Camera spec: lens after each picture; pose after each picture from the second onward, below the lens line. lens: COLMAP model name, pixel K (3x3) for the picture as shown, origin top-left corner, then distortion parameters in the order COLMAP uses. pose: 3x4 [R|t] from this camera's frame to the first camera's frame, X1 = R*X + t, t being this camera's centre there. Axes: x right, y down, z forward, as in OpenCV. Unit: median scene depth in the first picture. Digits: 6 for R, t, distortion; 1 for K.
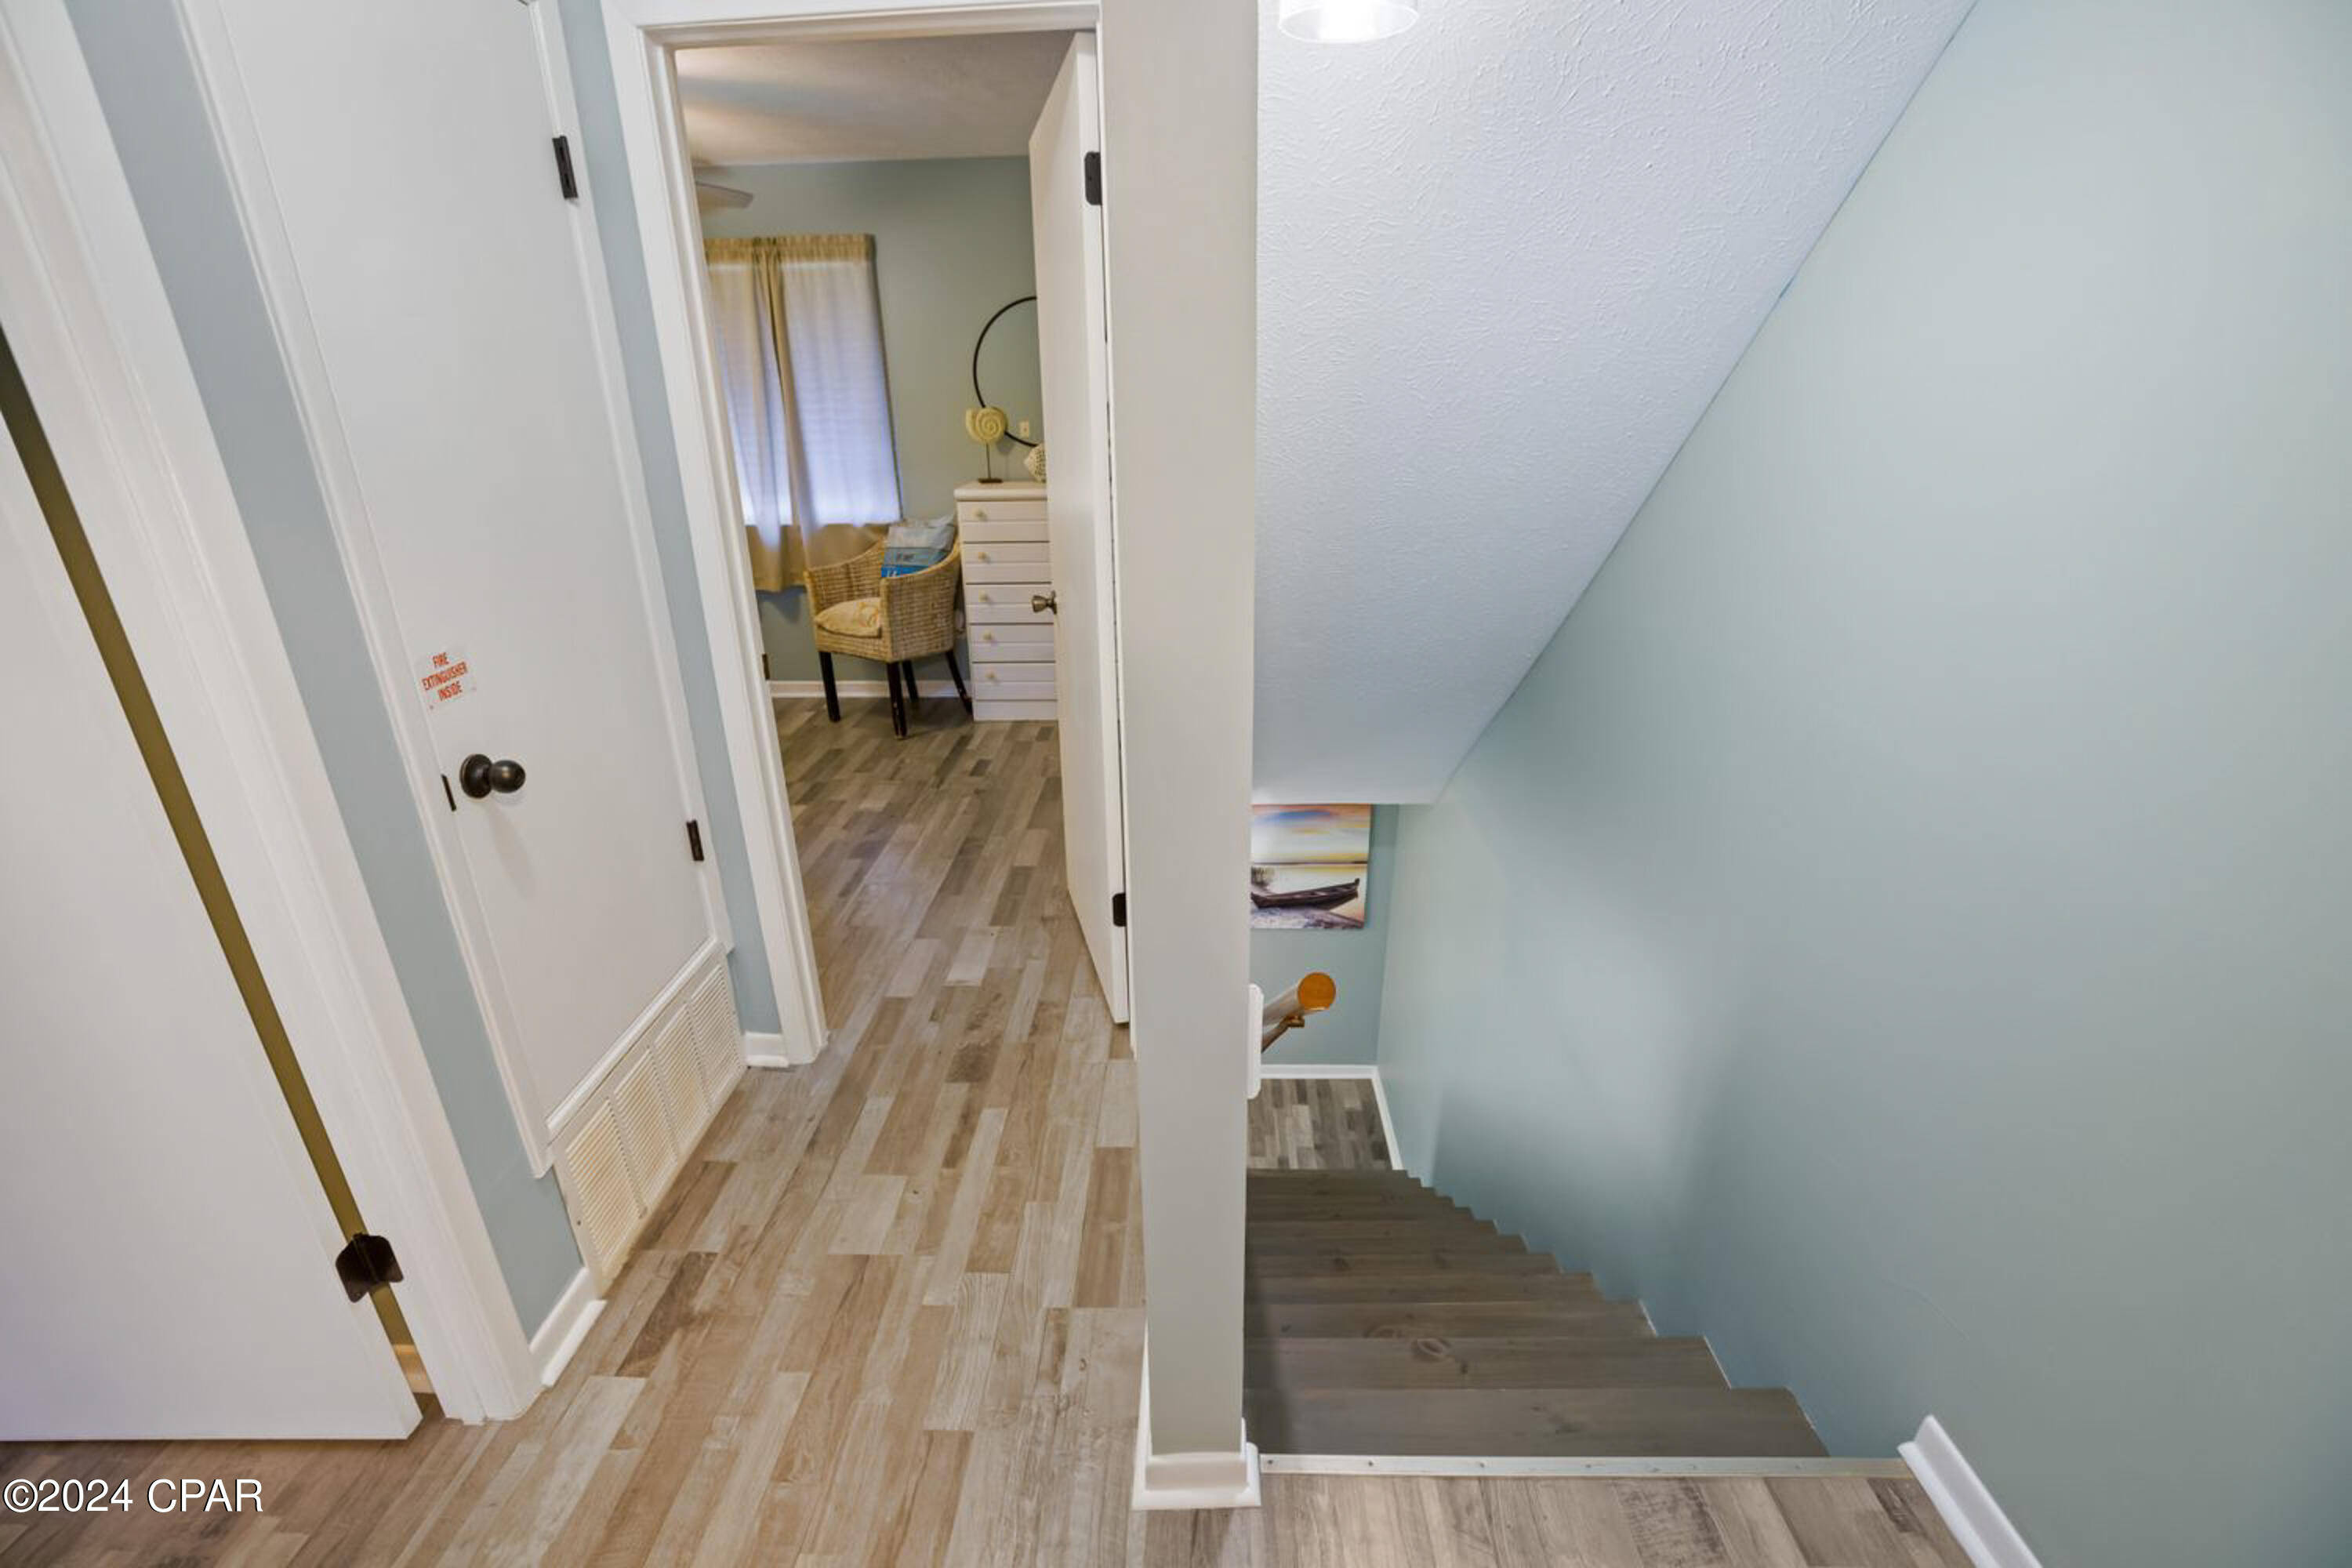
lens RADIAL K [[977.9, 0, 1184.4], [0, 977.9, 774.5], [0, 0, 1]] dist [-0.011936, 0.000569]
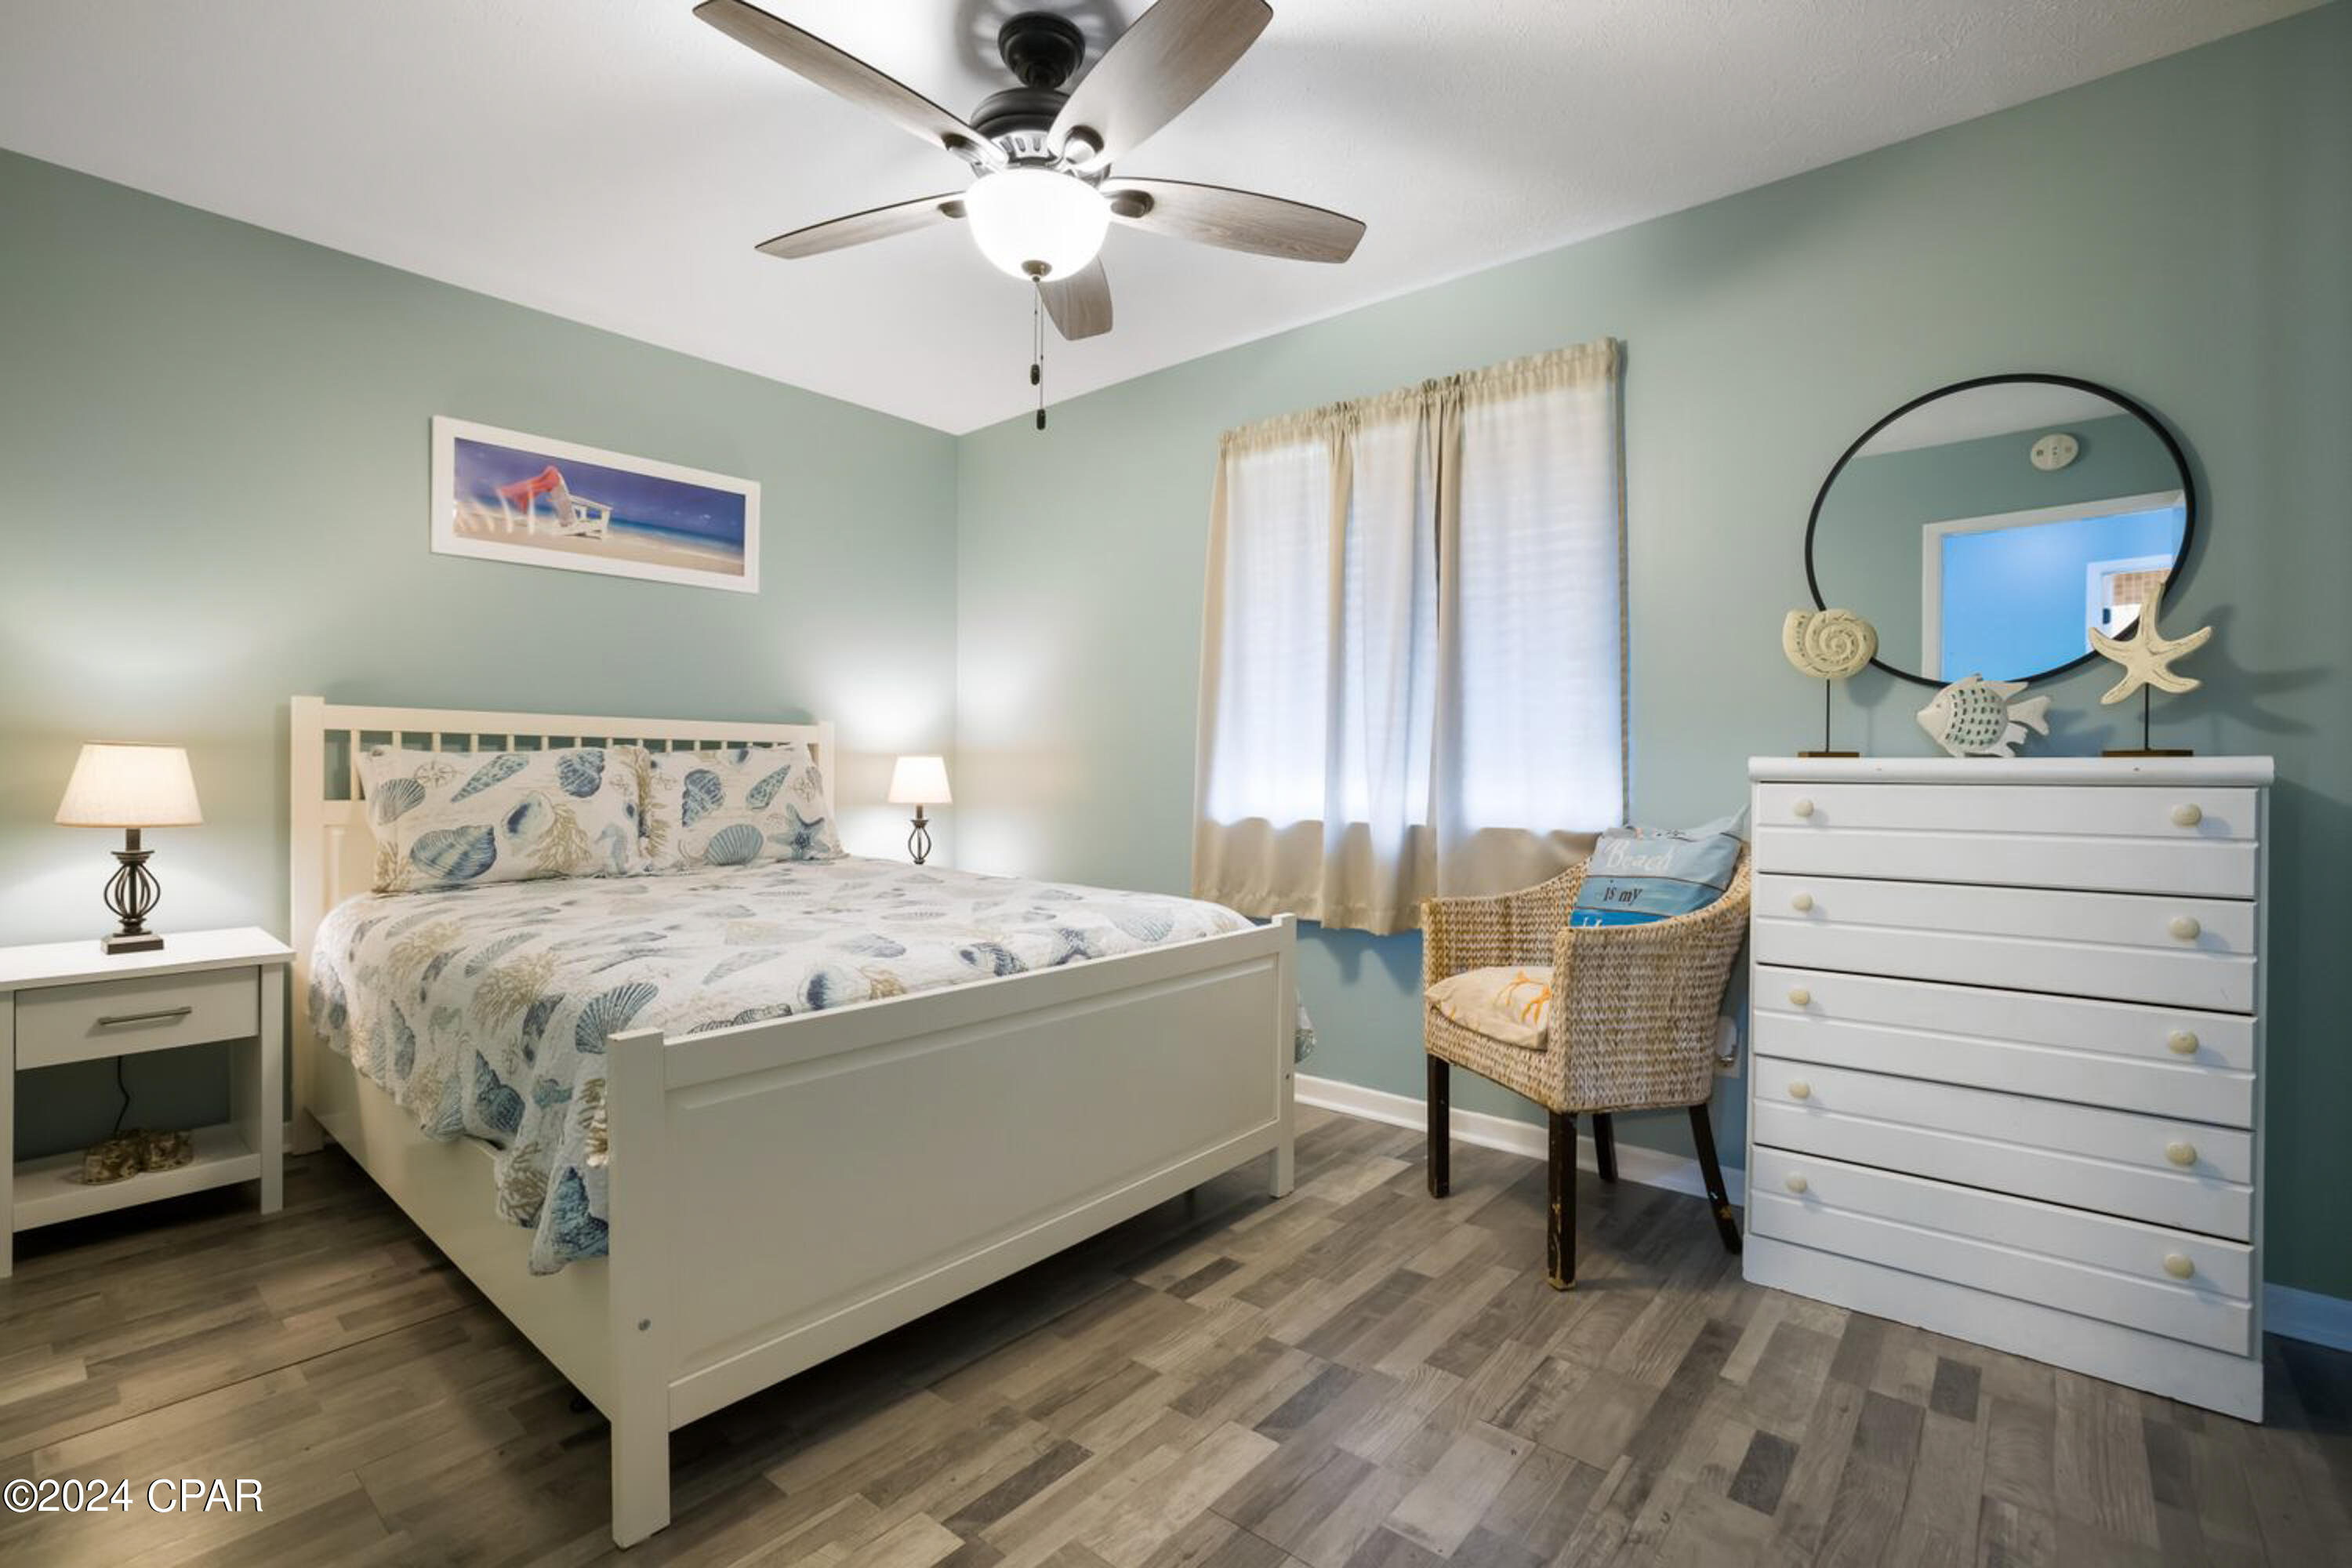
lens RADIAL K [[1059.8, 0, 1128.3], [0, 1059.8, 767.3], [0, 0, 1]] dist [-0.028819, 0.003039]
pose [[0.748336, 0.006529, -0.663288, -0.121521], [-0.245099, 0.931906, -0.267352, -0.079917], [0.616377, 0.362640, 0.698979, 0.456227]]
